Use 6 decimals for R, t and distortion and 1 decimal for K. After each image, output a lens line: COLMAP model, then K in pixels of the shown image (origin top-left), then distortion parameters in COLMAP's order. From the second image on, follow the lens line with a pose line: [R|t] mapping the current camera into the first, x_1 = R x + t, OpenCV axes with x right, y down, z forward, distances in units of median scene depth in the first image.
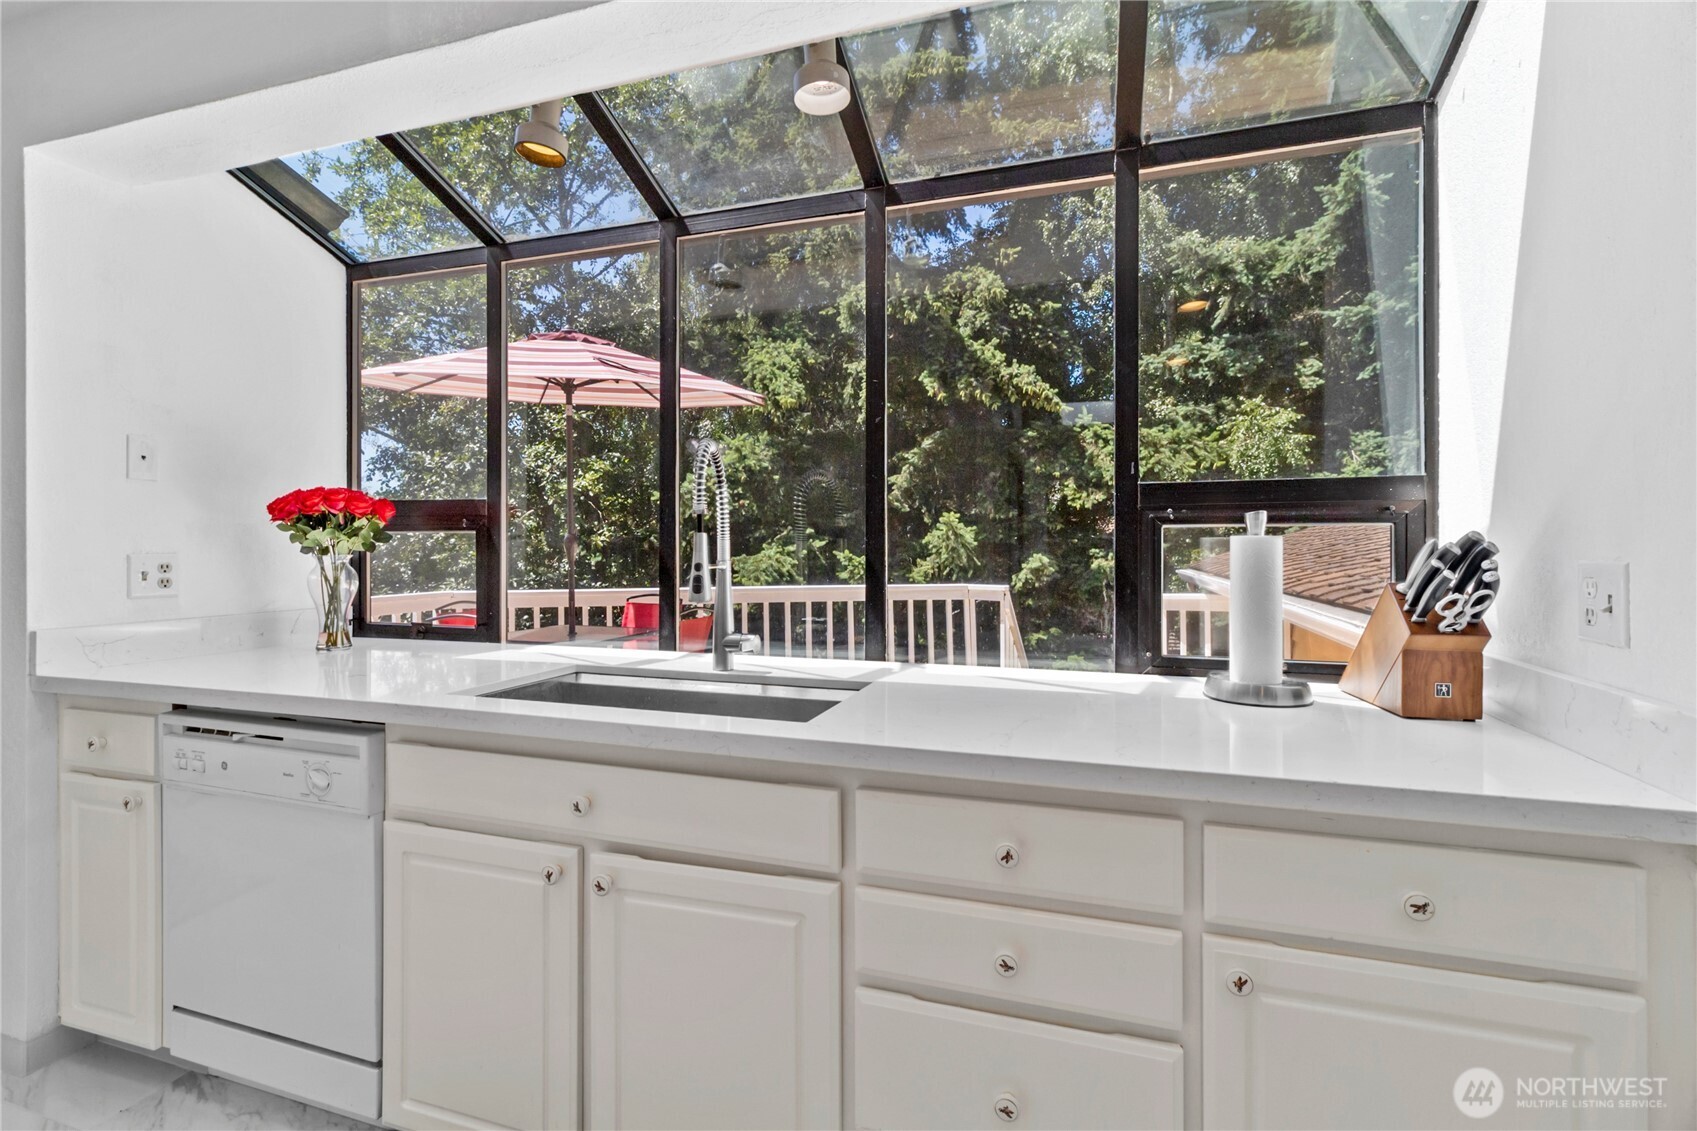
lens RADIAL K [[807.7, 0, 867.1], [0, 807.7, 520.9], [0, 0, 1]] dist [-0.002347, -0.000789]
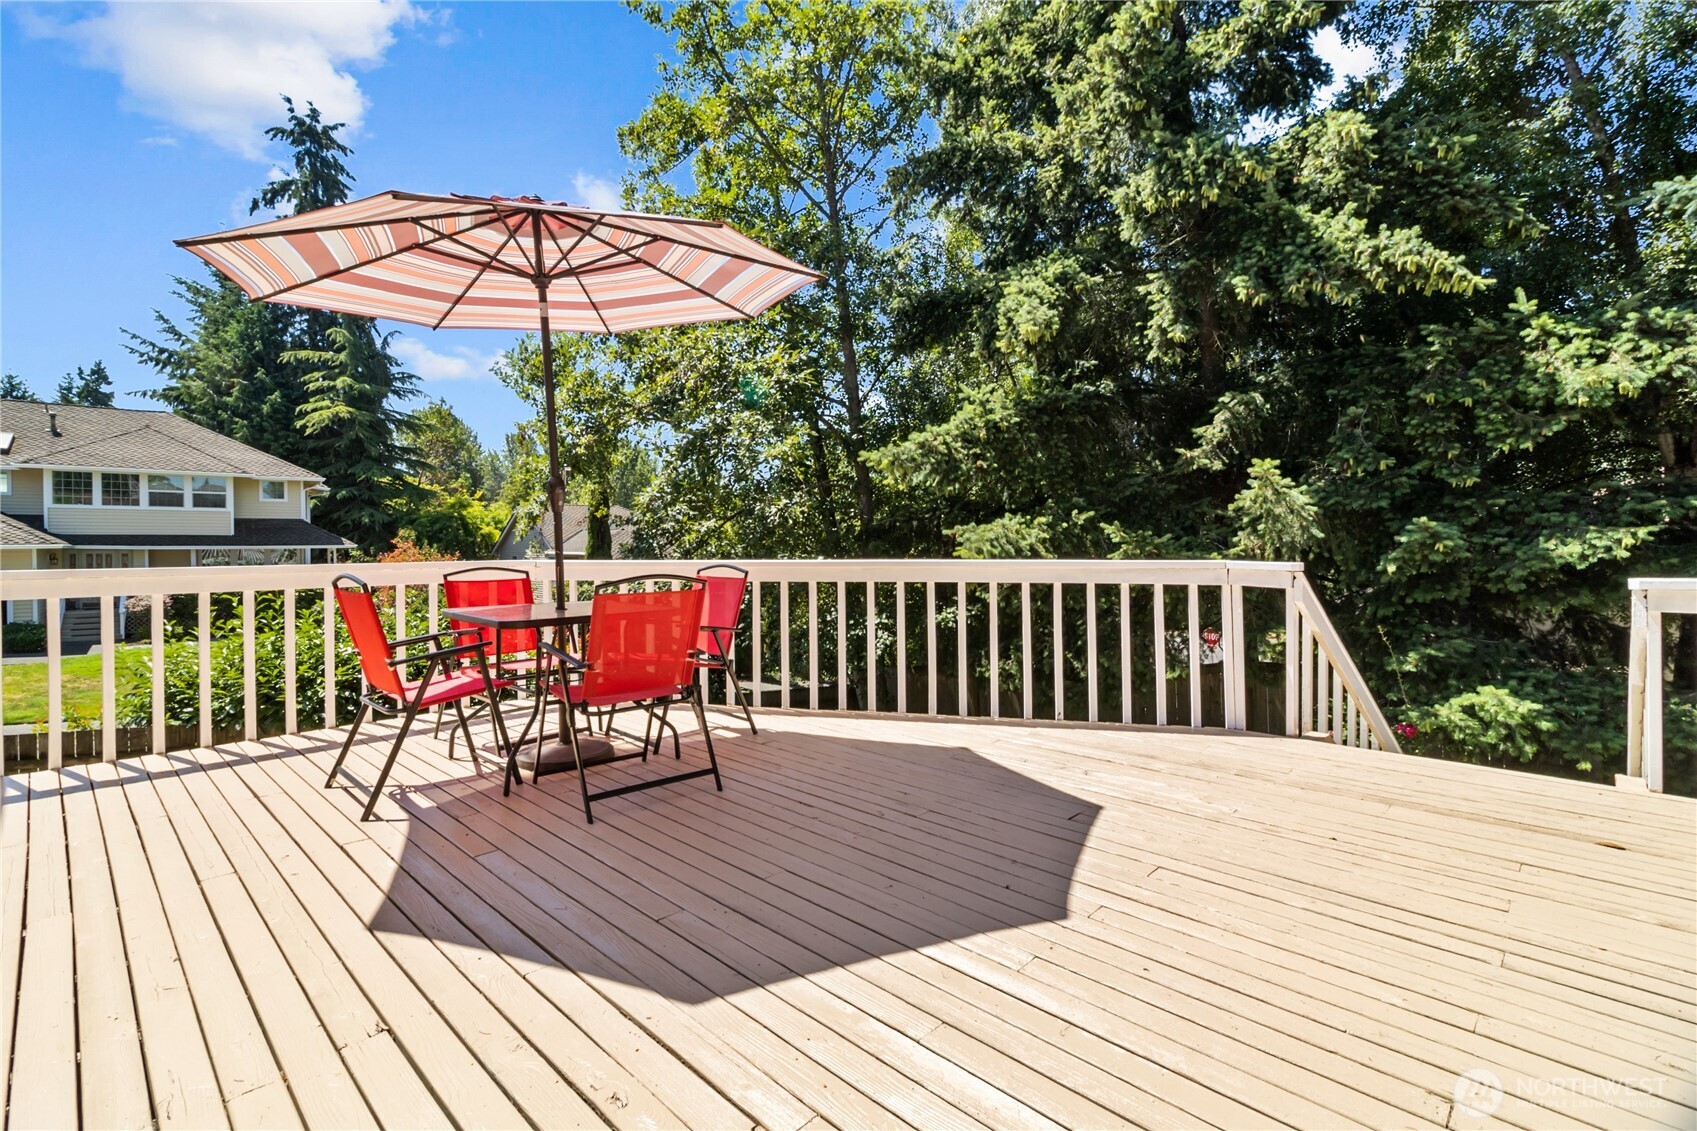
lens RADIAL K [[772.7, 0, 826.5], [0, 772.7, 537.7], [0, 0, 1]] dist [0.002949, 0.000079]
pose [[0.888093, 0.001585, -0.459661, 0.066943], [0.019318, 0.998982, 0.040768, 0.019208], [0.459258, -0.045085, 0.887158, 0.211478]]
